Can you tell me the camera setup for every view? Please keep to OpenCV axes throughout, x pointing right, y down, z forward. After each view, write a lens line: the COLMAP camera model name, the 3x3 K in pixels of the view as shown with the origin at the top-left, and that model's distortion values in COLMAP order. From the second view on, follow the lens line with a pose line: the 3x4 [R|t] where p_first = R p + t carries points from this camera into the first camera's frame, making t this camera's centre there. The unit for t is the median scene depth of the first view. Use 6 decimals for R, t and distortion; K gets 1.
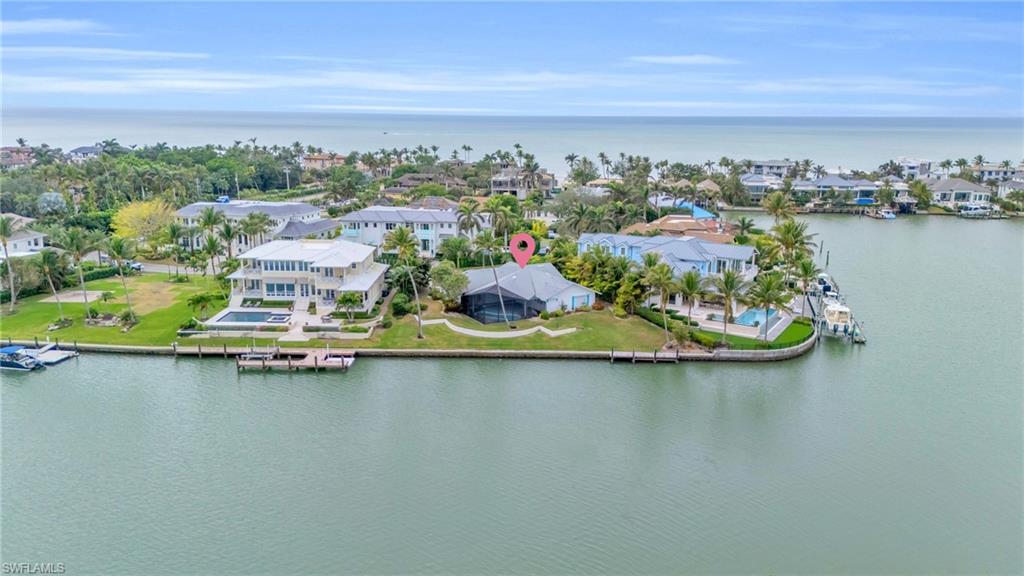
lens RADIAL K [[744.3, 0, 508.4], [0, 744.3, 285.7], [0, 0, 1]] dist [0.056863, -0.042851]
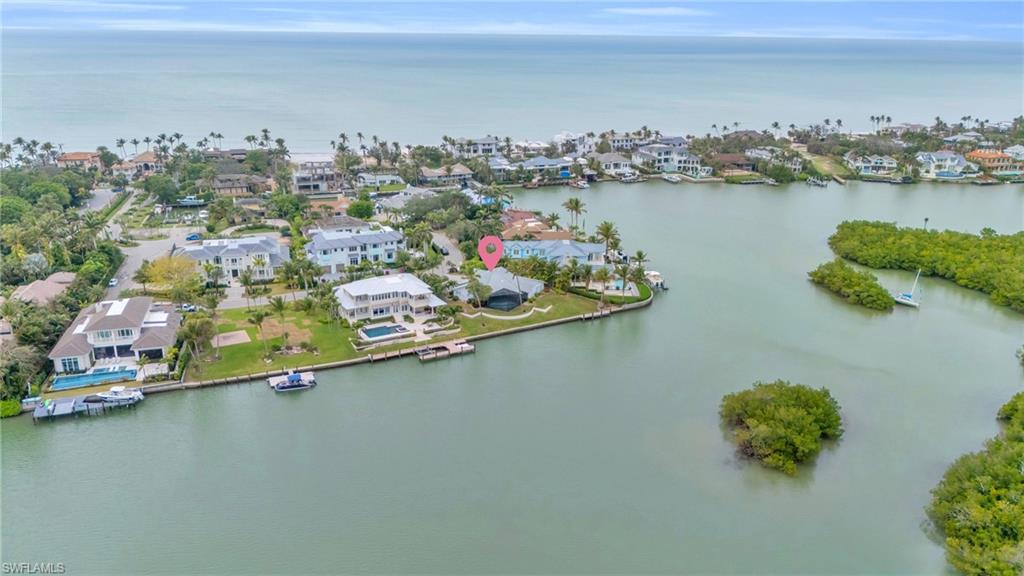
lens RADIAL K [[744.3, 0, 508.7], [0, 744.3, 293.4], [0, 0, 1]] dist [0.056863, -0.042851]
pose [[0.867018, -0.157154, 0.472844, -0.354662], [0.105247, 0.985310, 0.134492, -0.094797], [-0.487034, -0.066842, 0.870821, -0.227585]]
